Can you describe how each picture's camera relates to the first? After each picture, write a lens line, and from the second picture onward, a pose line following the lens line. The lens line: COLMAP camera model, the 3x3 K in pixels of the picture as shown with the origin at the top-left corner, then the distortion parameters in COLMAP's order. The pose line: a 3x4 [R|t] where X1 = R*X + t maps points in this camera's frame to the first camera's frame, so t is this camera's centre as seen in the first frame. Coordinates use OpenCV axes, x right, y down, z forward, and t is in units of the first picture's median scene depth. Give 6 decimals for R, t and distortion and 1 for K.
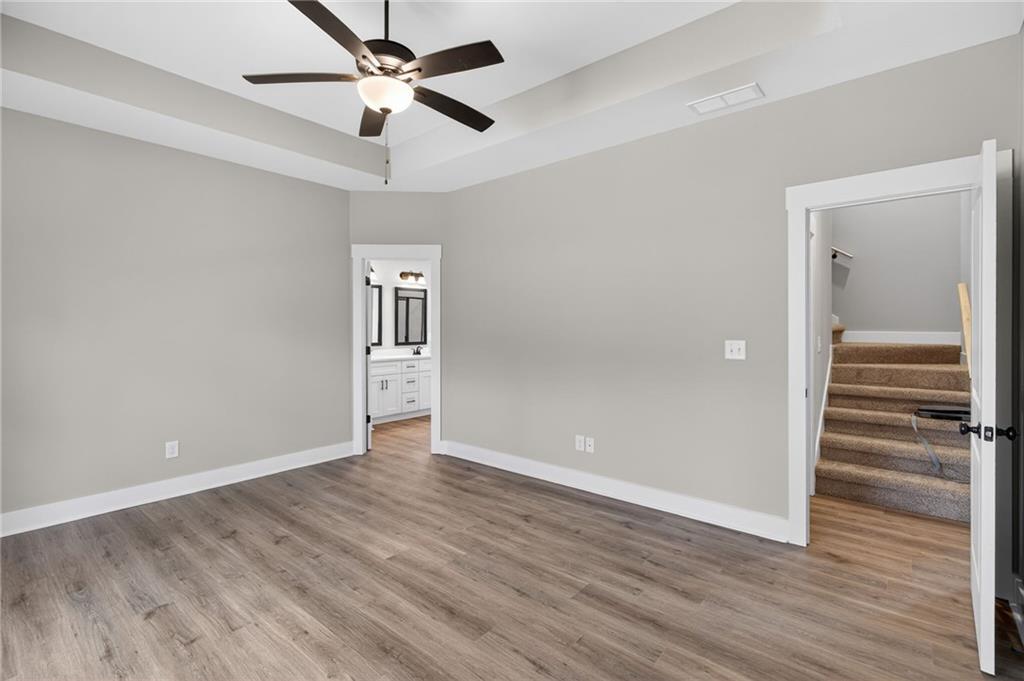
lens RADIAL K [[471.0, 0, 516.1], [0, 471.0, 330.3], [0, 0, 1]] dist [0.004645, -0.000985]
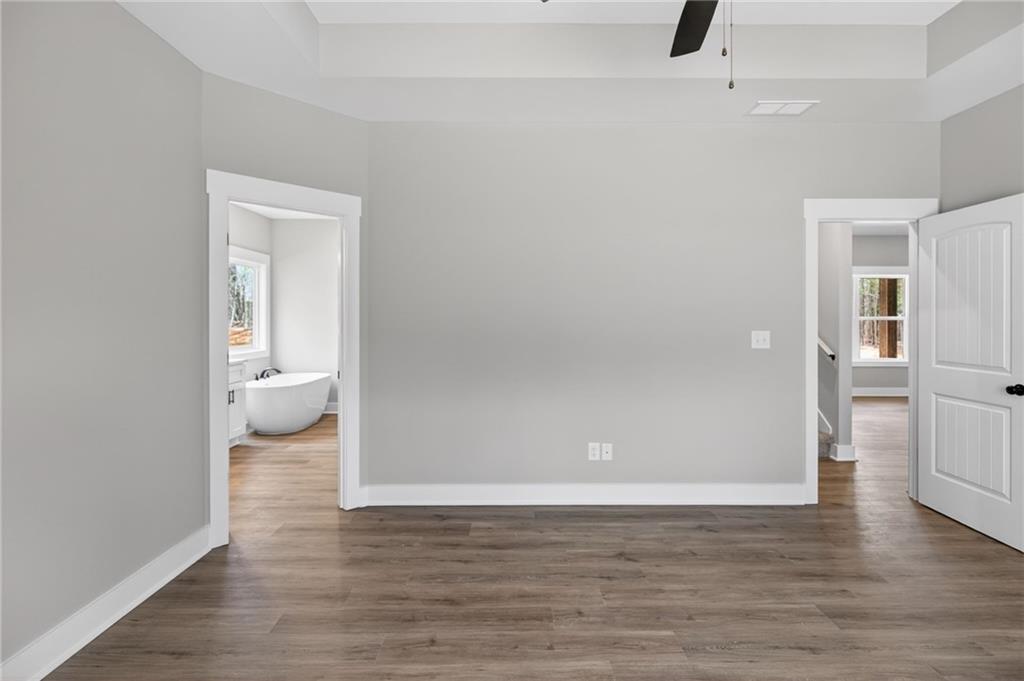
lens RADIAL K [[471.0, 0, 515.3], [0, 471.0, 321.4], [0, 0, 1]] dist [0.004645, -0.000985]
pose [[0.760352, -0.003301, 0.649503, -0.679458], [0.003362, 0.999994, 0.001146, -0.004263], [-0.649503, 0.001312, 0.760358, 0.542183]]
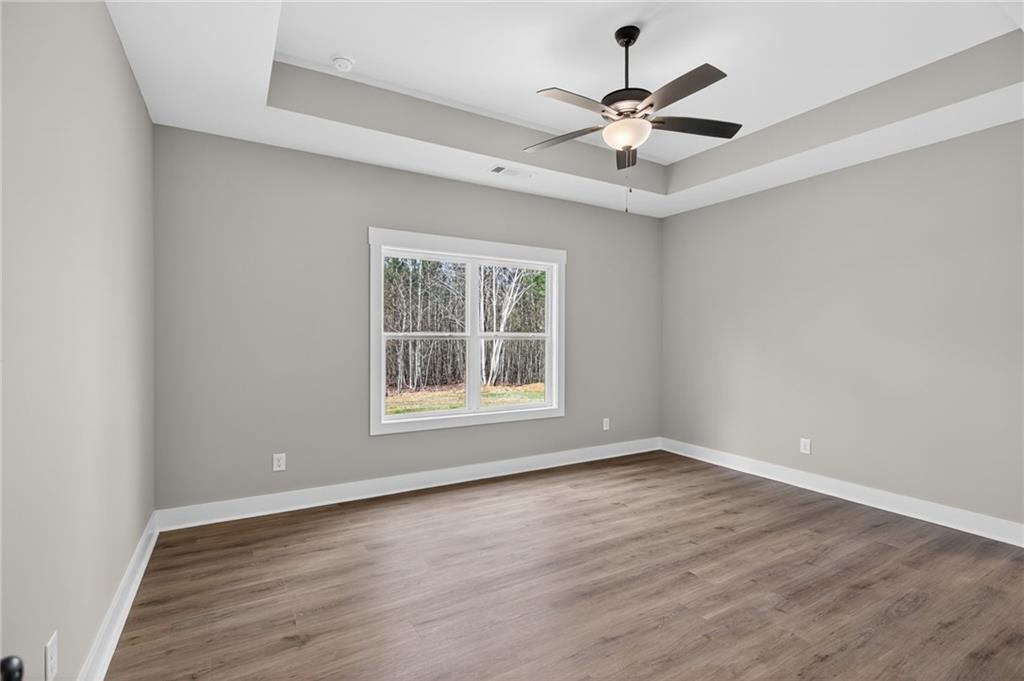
lens RADIAL K [[471.0, 0, 505.5], [0, 471.0, 337.8], [0, 0, 1]] dist [0.004645, -0.000985]
pose [[-0.341353, 0.005698, -0.939918, 0.686656], [-0.011622, 0.999880, 0.010283, -0.010324], [0.939863, 0.014434, -0.341245, 0.847883]]
